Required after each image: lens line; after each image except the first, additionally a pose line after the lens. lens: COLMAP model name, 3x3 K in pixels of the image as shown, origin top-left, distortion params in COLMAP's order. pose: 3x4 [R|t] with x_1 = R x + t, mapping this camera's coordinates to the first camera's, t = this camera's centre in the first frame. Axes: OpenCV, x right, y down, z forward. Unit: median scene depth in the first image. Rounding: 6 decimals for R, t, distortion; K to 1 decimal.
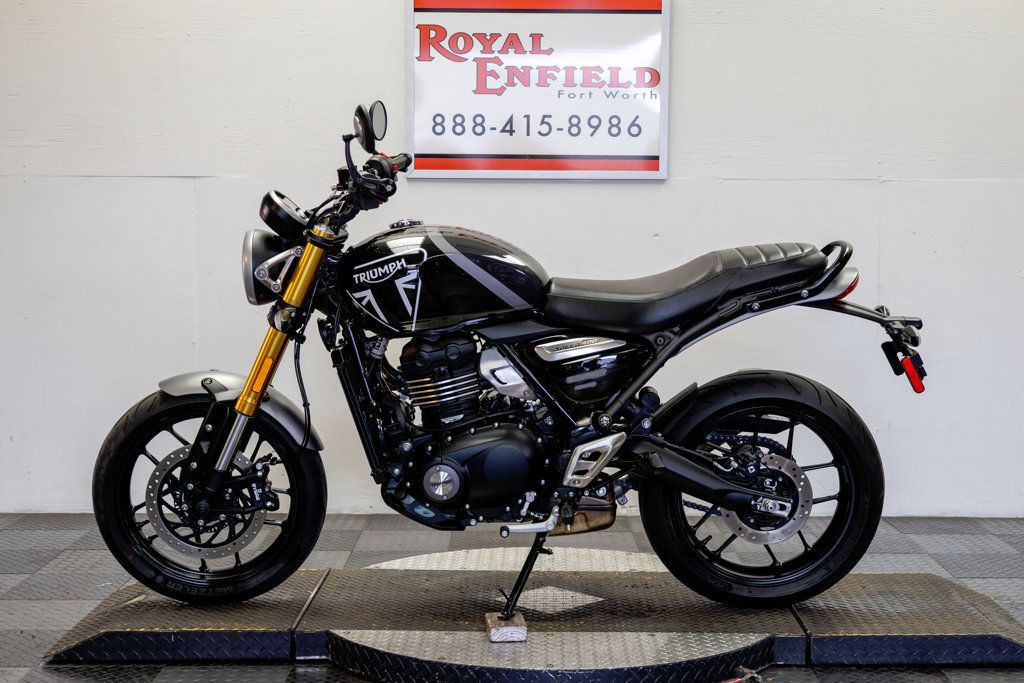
lens RADIAL K [[1426.9, 0, 511.6], [0, 1426.9, 351.8], [0, 0, 1]] dist [0.001858, 0.000000]
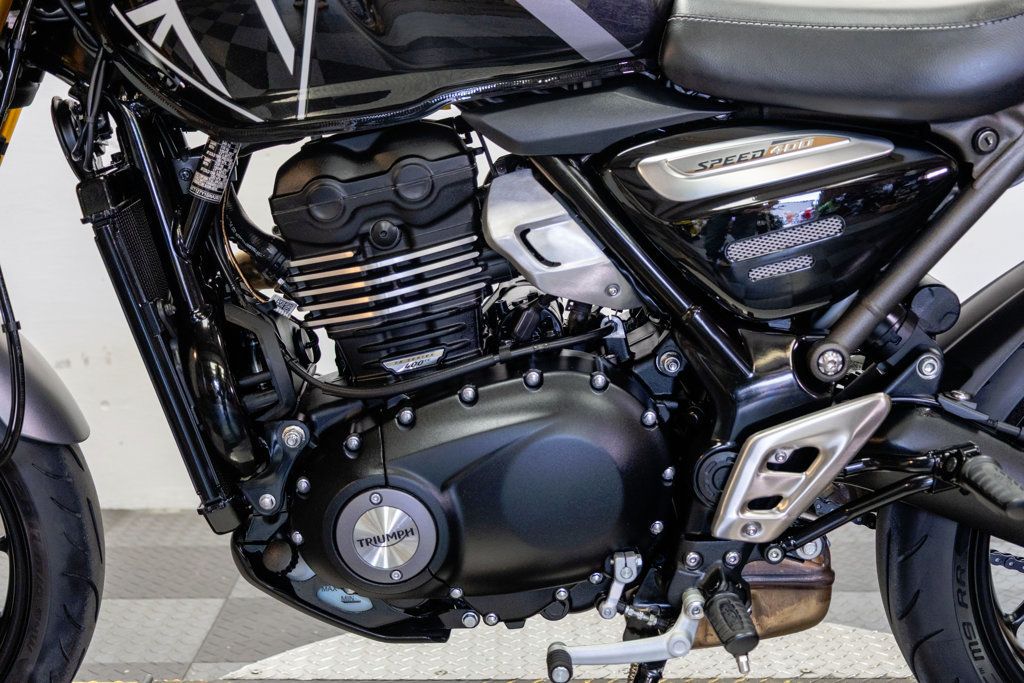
lens RADIAL K [[1426.9, 0, 512.1], [0, 1426.9, 339.3], [0, 0, 1]] dist [0.001858, 0.000000]
pose [[0.999580, -0.010923, 0.026838, -0.024864], [0.009430, 0.998434, 0.055140, 0.020215], [-0.027398, -0.054864, 0.998118, 0.605872]]
